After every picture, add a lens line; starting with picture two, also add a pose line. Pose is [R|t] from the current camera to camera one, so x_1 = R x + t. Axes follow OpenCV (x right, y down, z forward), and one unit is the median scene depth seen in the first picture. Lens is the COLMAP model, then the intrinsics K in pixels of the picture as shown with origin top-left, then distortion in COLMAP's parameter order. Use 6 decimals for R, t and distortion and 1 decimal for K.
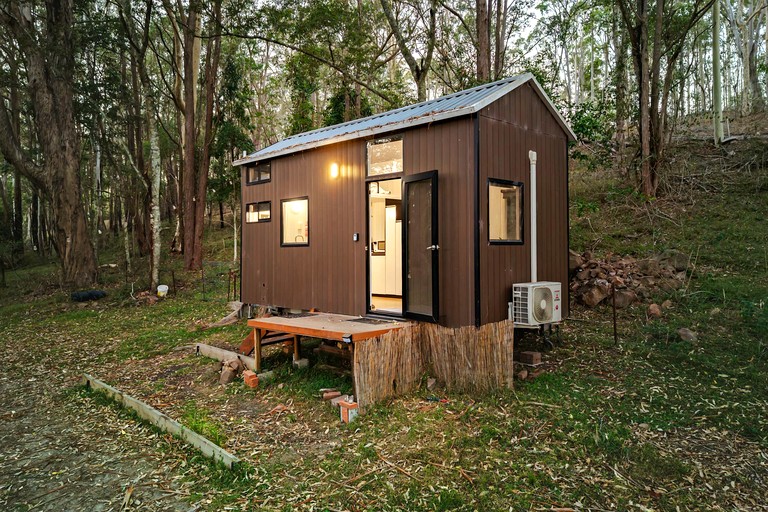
lens RADIAL K [[519.2, 0, 396.1], [0, 519.2, 227.5], [0, 0, 1]] dist [0.053310, -0.059024]
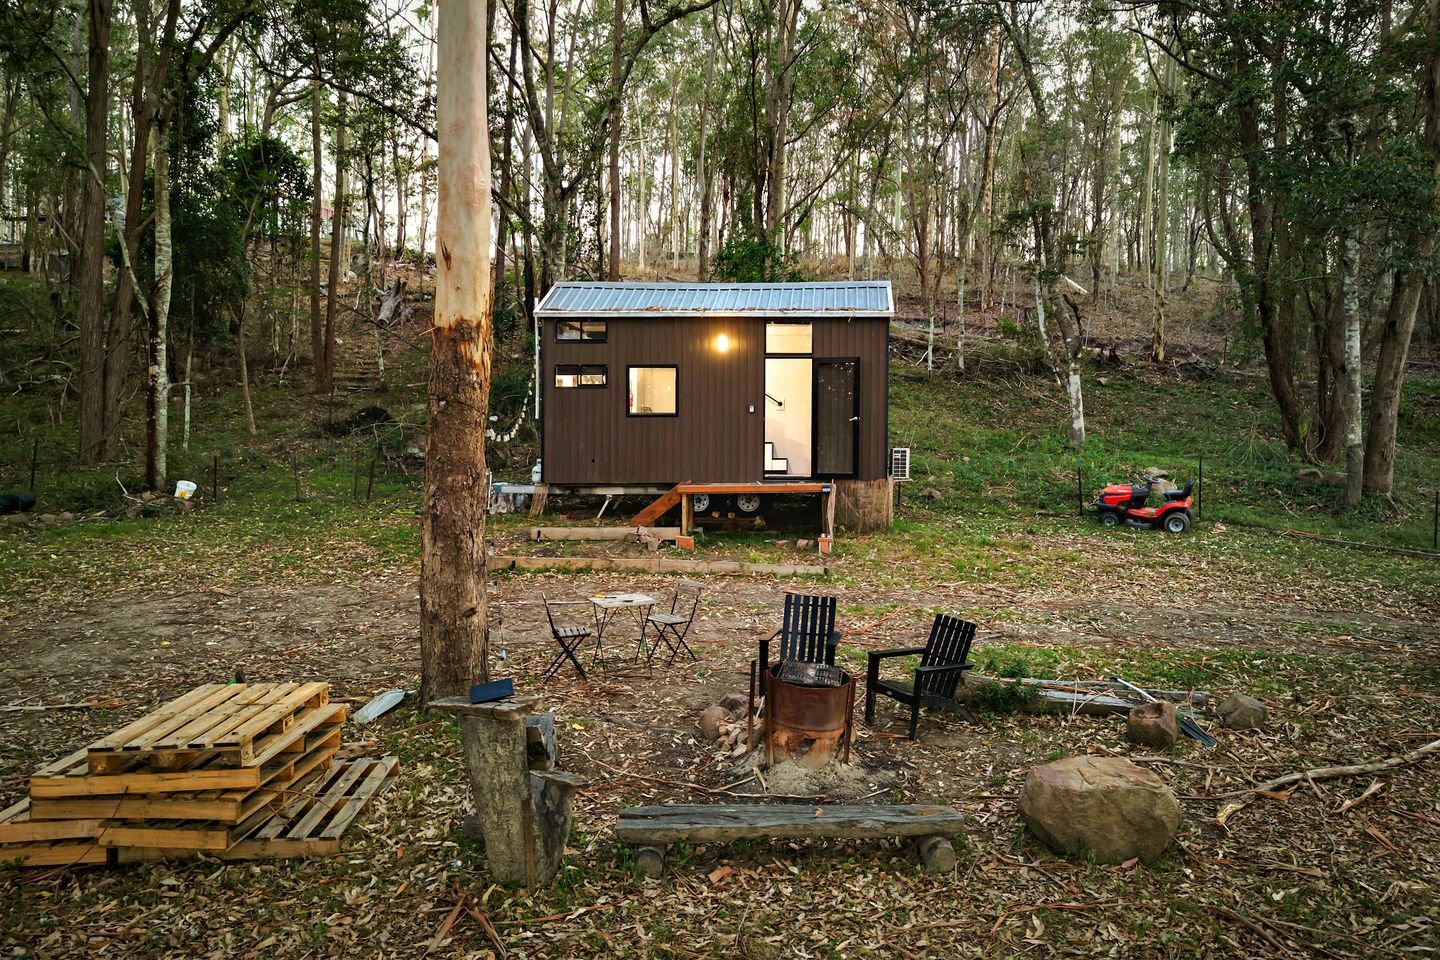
lens RADIAL K [[973.5, 0, 742.6], [0, 973.5, 426.5], [0, 0, 1]] dist [0.053310, -0.059024]
pose [[0.708381, 0.030019, 0.705192, -1.337852], [-0.033707, 0.999394, -0.008684, 0.065638], [-0.705025, -0.017618, 0.708963, -0.354484]]
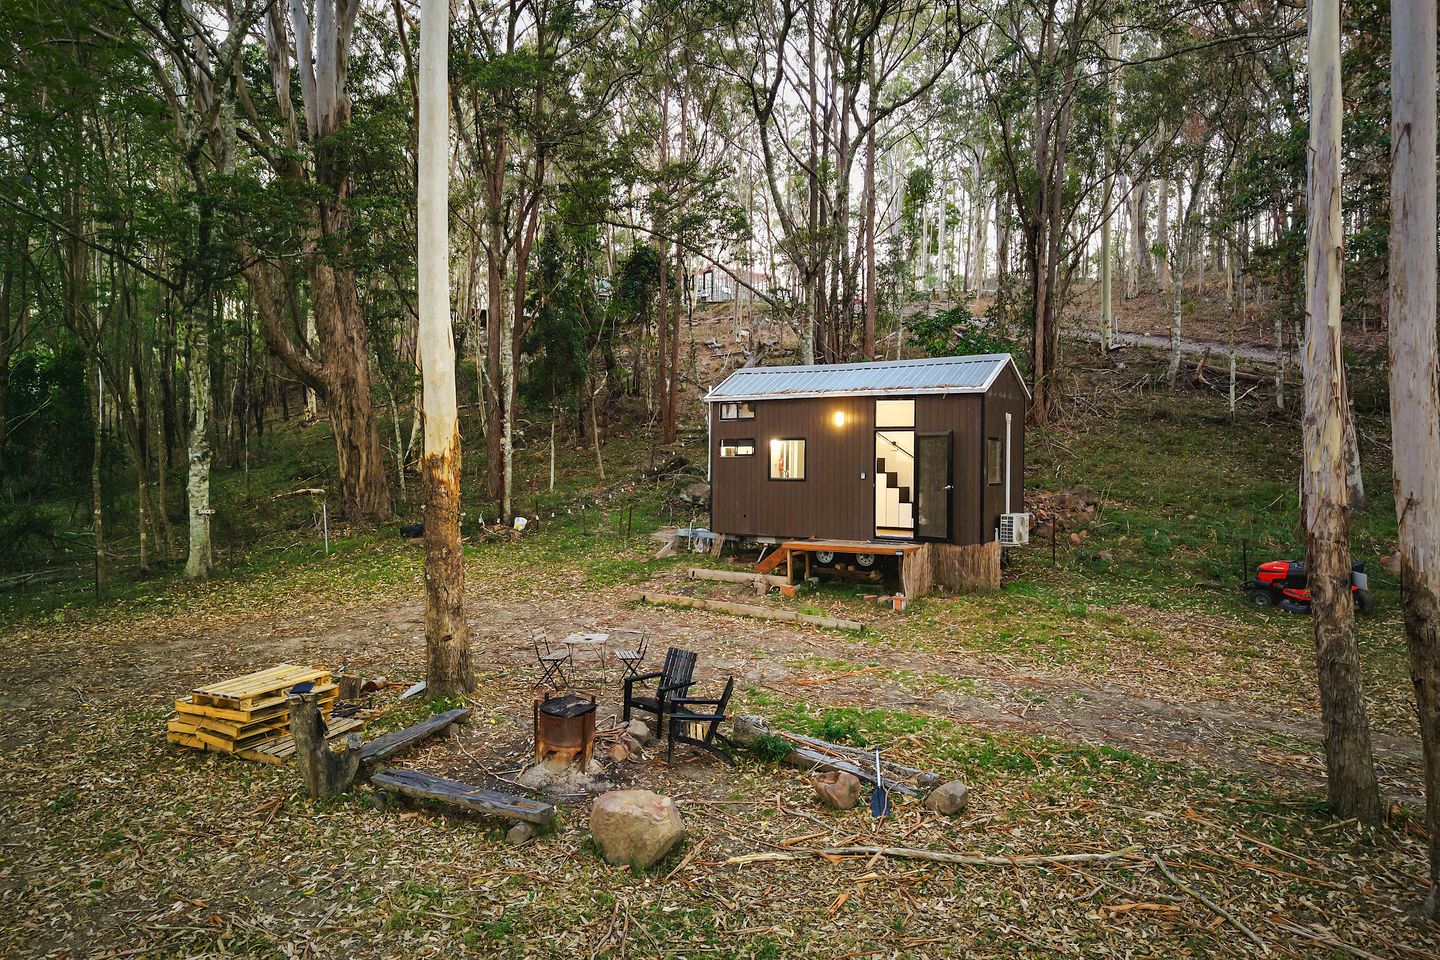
lens RADIAL K [[973.5, 0, 742.6], [0, 973.5, 426.5], [0, 0, 1]] dist [0.053310, -0.059024]
pose [[0.974886, 0.023681, 0.221443, -0.769675], [-0.025383, 0.999666, 0.004843, -0.089675], [-0.221254, -0.010342, 0.975161, -1.030152]]
